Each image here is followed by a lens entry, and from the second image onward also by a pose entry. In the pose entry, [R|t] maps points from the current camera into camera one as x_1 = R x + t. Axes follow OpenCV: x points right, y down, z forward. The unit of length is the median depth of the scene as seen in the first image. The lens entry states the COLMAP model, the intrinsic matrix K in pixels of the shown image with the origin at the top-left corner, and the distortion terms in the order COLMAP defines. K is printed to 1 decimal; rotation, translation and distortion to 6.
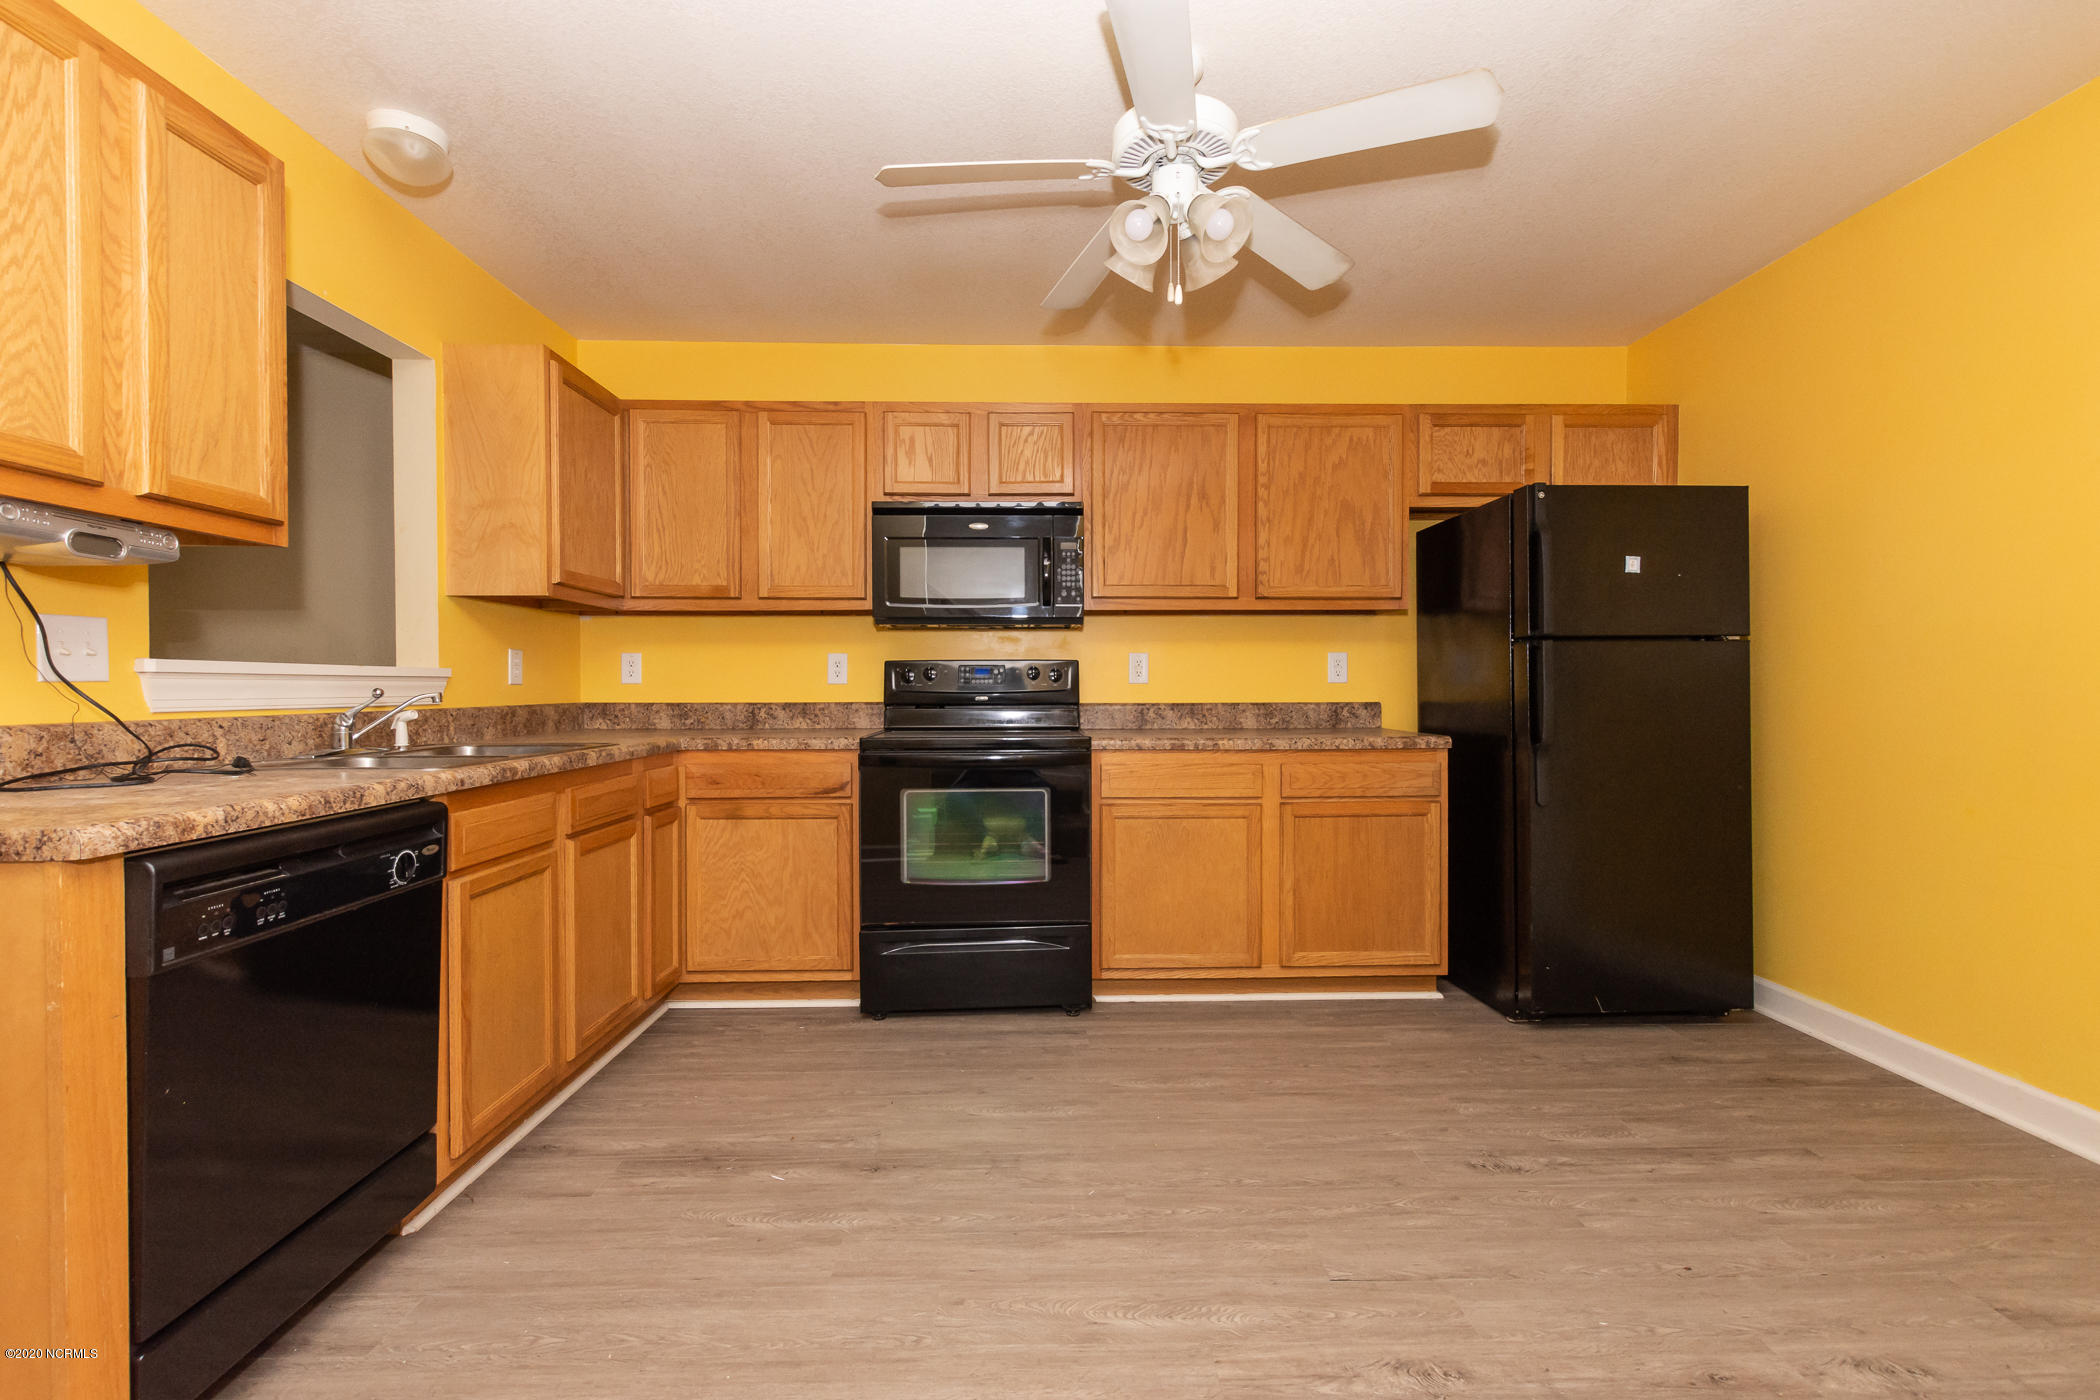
lens RADIAL K [[903.4, 0, 1050.6], [0, 903.4, 696.1], [0, 0, 1]] dist [0.008037, -0.003605]
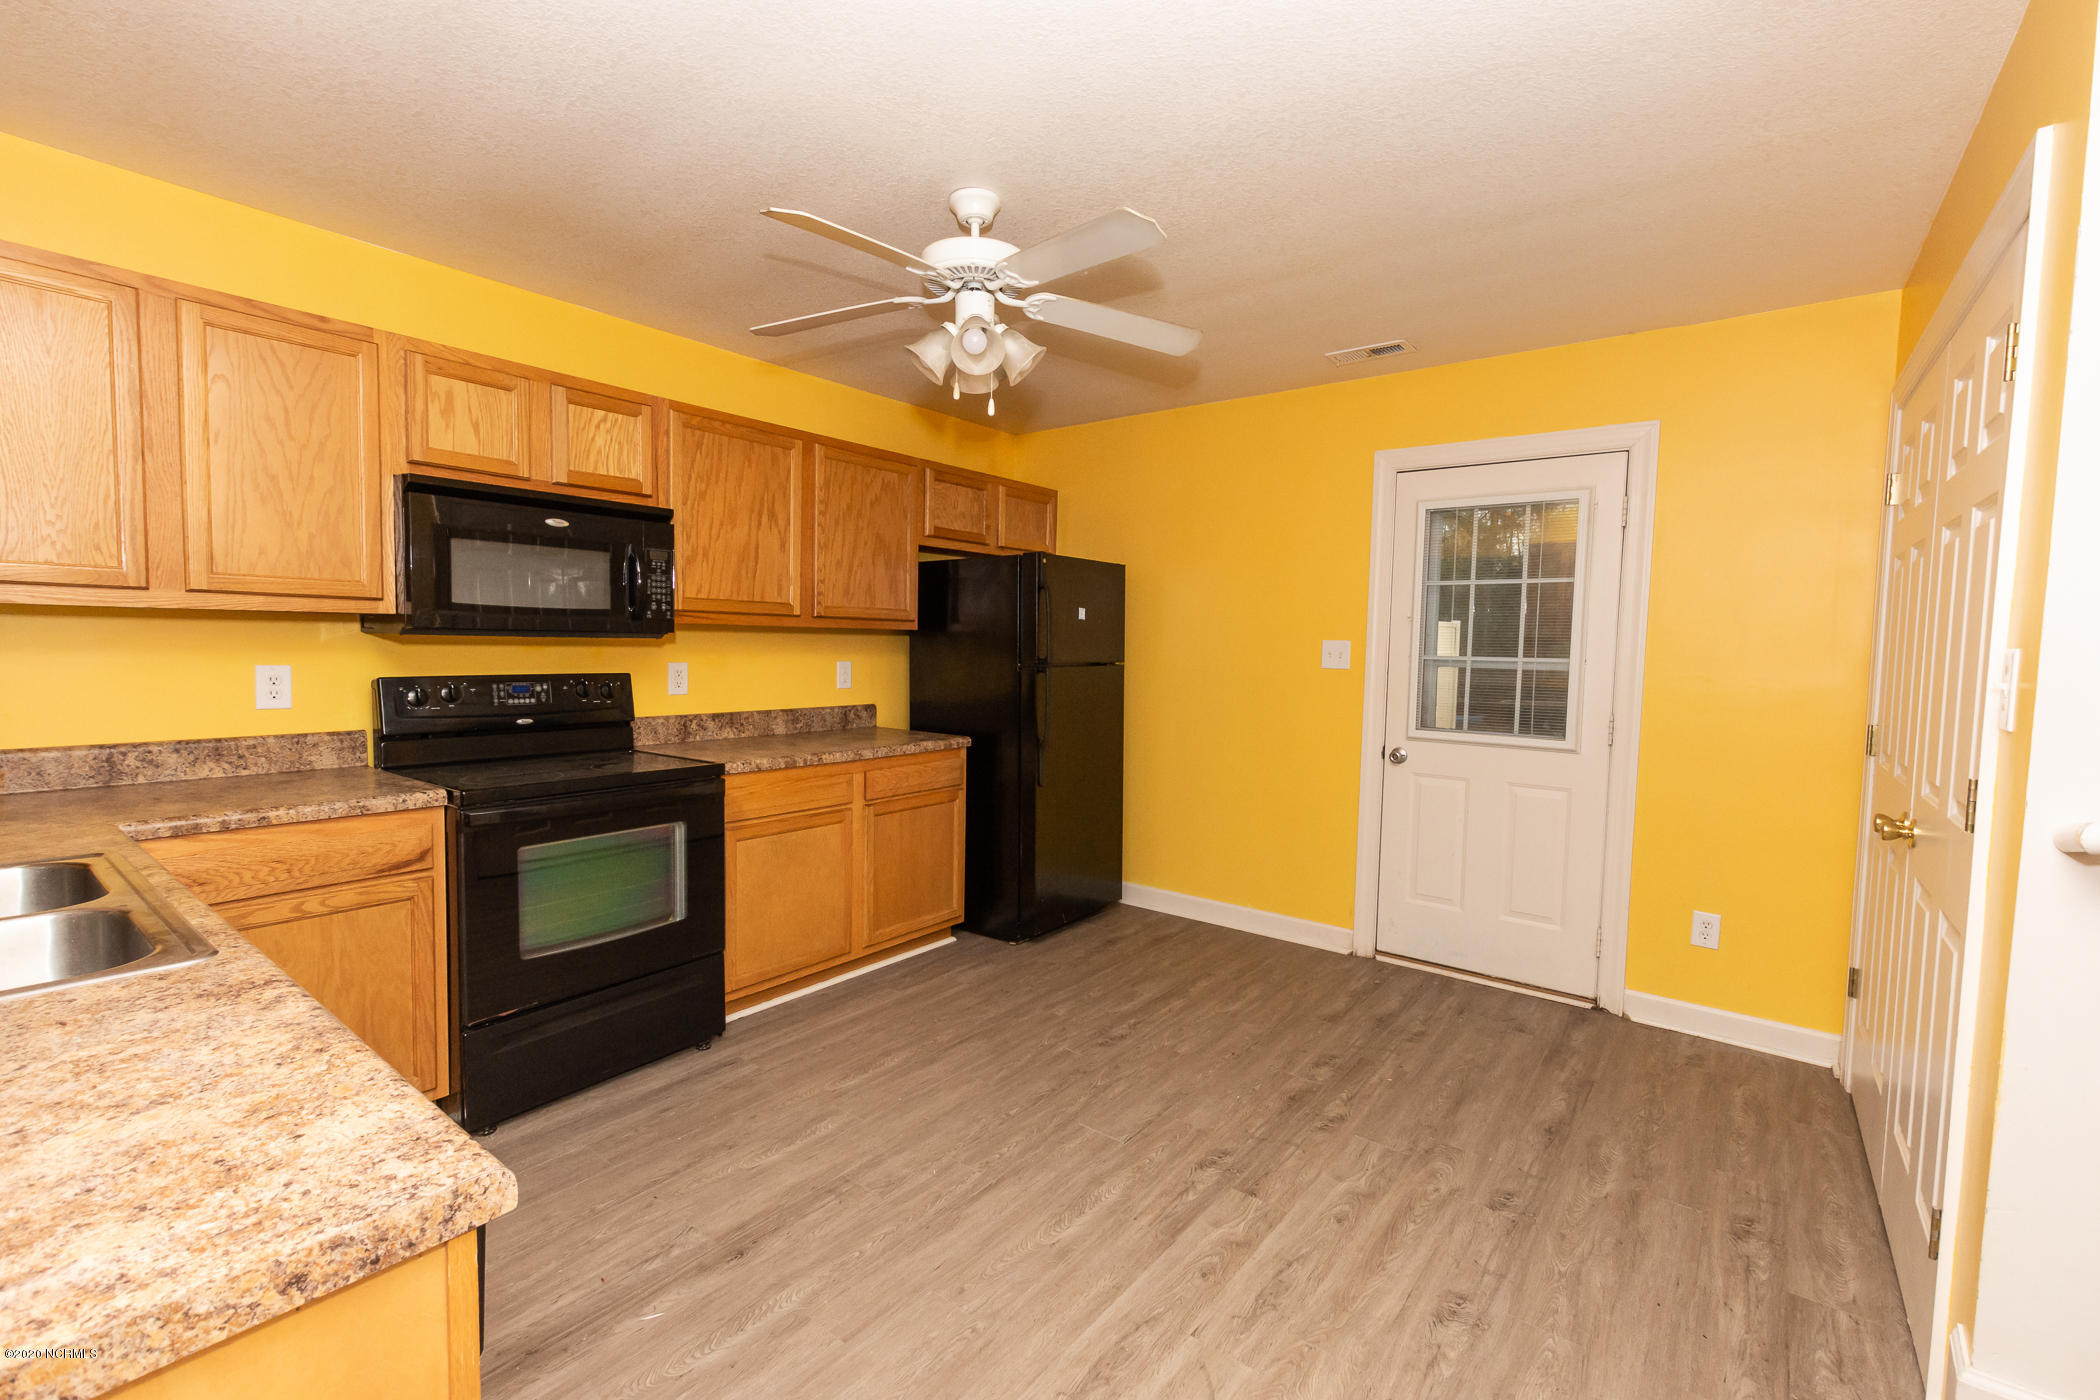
lens RADIAL K [[903.4, 0, 1049.1], [0, 903.4, 695.7], [0, 0, 1]] dist [0.008037, -0.003605]
pose [[0.633255, -0.031085, 0.773318, -0.481536], [-0.014060, 0.998566, 0.051653, -0.082521], [-0.773815, -0.043582, 0.631910, 0.112256]]
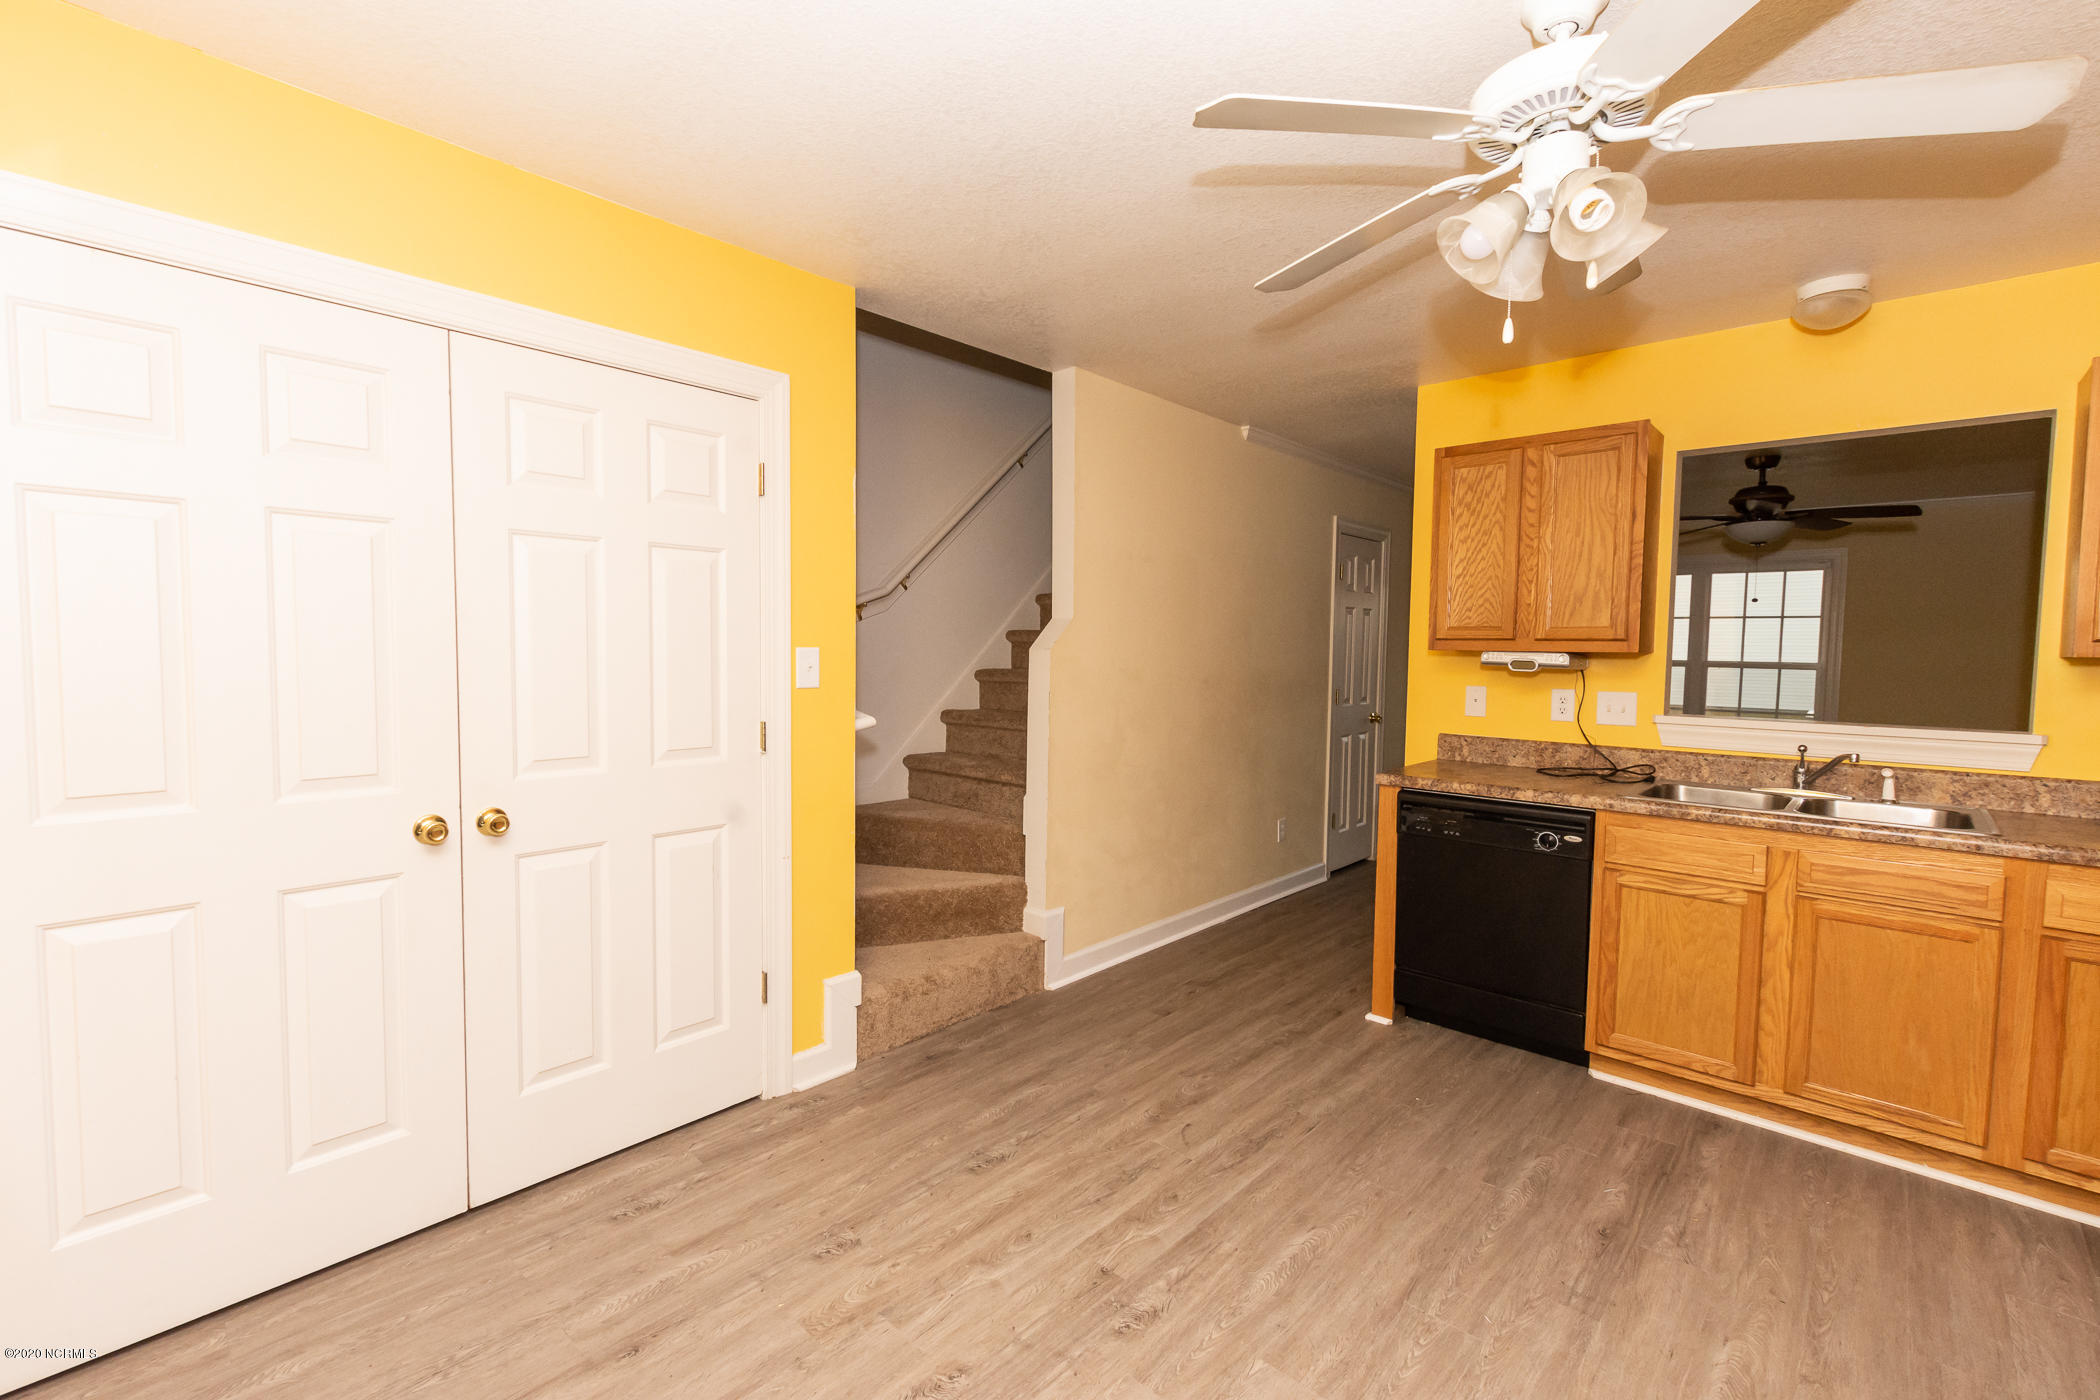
lens RADIAL K [[903.4, 0, 1049.7], [0, 903.4, 694.4], [0, 0, 1]] dist [0.008037, -0.003605]
pose [[-0.698935, 0.033265, -0.714411, 0.665258], [-0.017545, 0.997820, 0.063627, -0.104858], [0.714970, 0.057006, -0.696827, 0.839211]]
